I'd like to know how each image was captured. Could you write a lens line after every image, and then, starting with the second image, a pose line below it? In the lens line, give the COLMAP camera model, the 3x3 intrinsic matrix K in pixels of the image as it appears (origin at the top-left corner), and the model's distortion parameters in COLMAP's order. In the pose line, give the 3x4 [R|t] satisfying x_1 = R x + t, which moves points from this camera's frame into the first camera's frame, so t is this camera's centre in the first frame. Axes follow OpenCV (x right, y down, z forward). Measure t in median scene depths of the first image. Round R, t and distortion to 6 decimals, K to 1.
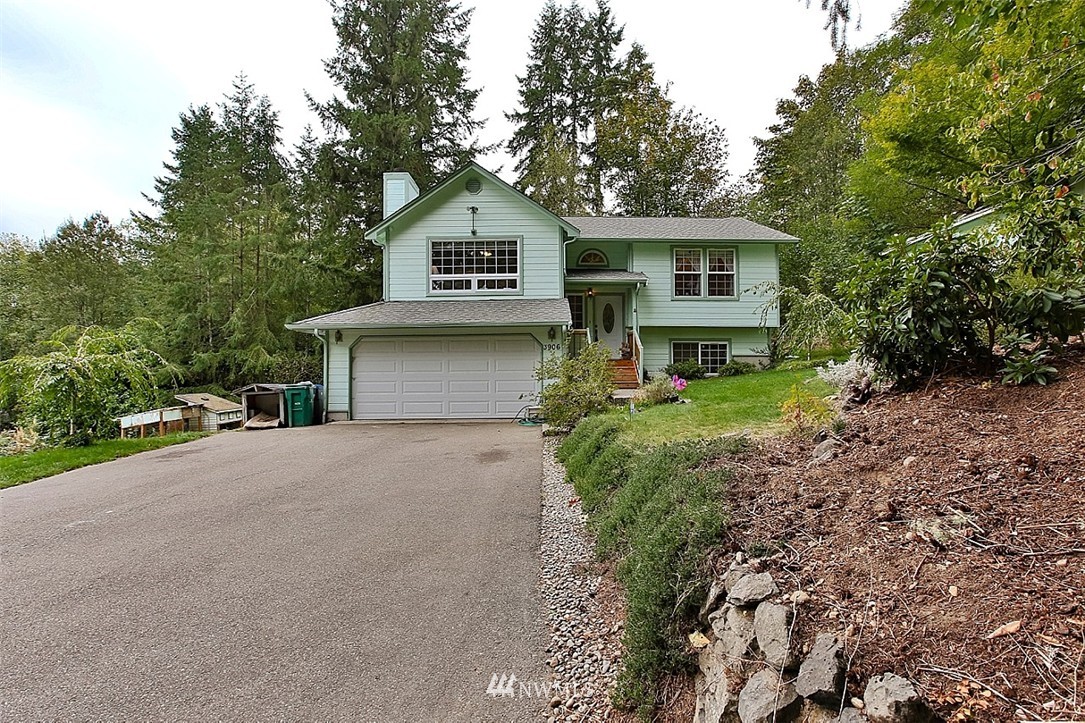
lens RADIAL K [[534.5, 0, 542.5], [0, 534.5, 361.5], [0, 0, 1]] dist [-0.045216, 0.037480]
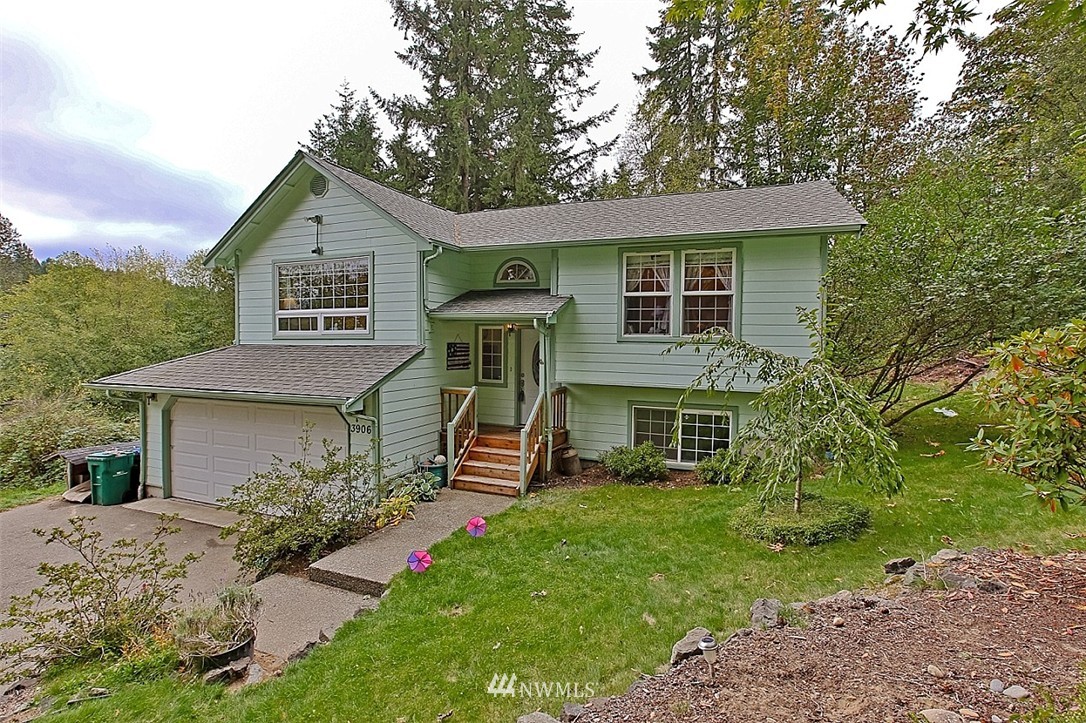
lens RADIAL K [[527.4, 0, 536.5], [0, 527.4, 360.5], [0, 0, 1]] dist [-0.039993, 0.034438]
pose [[0.919426, 0.027568, -0.392296, 0.415317], [-0.010841, 0.998938, 0.044791, -0.126963], [0.393114, -0.036930, 0.918748, 0.449671]]
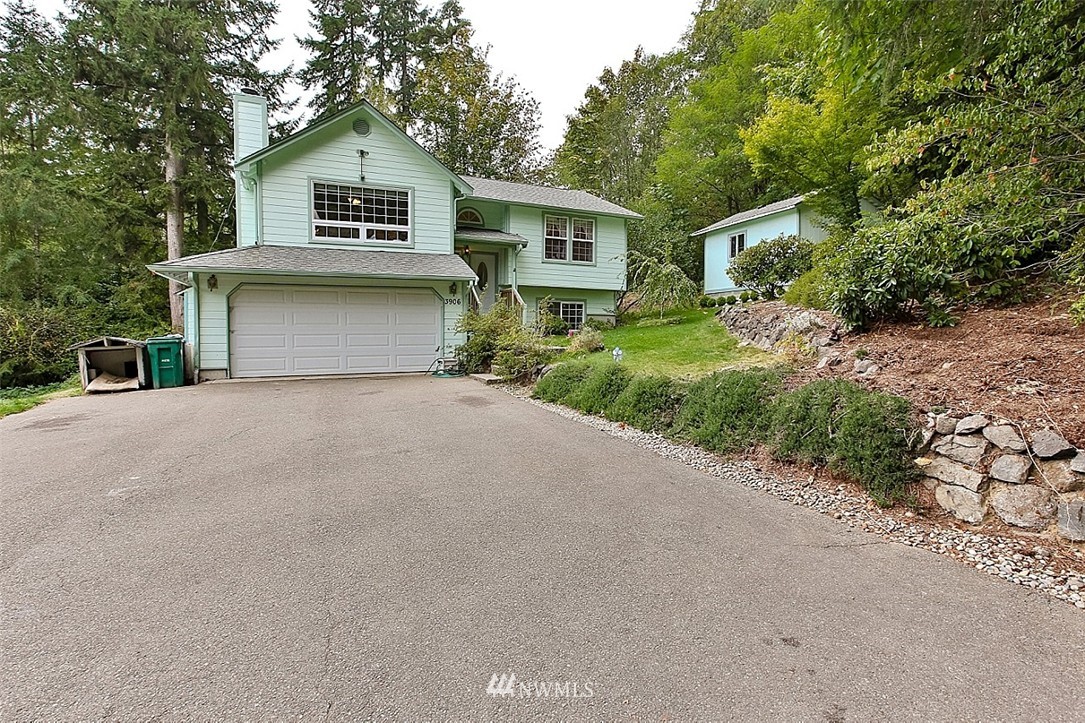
lens RADIAL K [[534.5, 0, 542.5], [0, 534.5, 361.5], [0, 0, 1]] dist [-0.045216, 0.037480]
pose [[0.910426, -0.016227, 0.413354, -0.226576], [-0.013601, 0.997516, 0.069116, 0.012861], [-0.413448, -0.068547, 0.907944, -0.007308]]
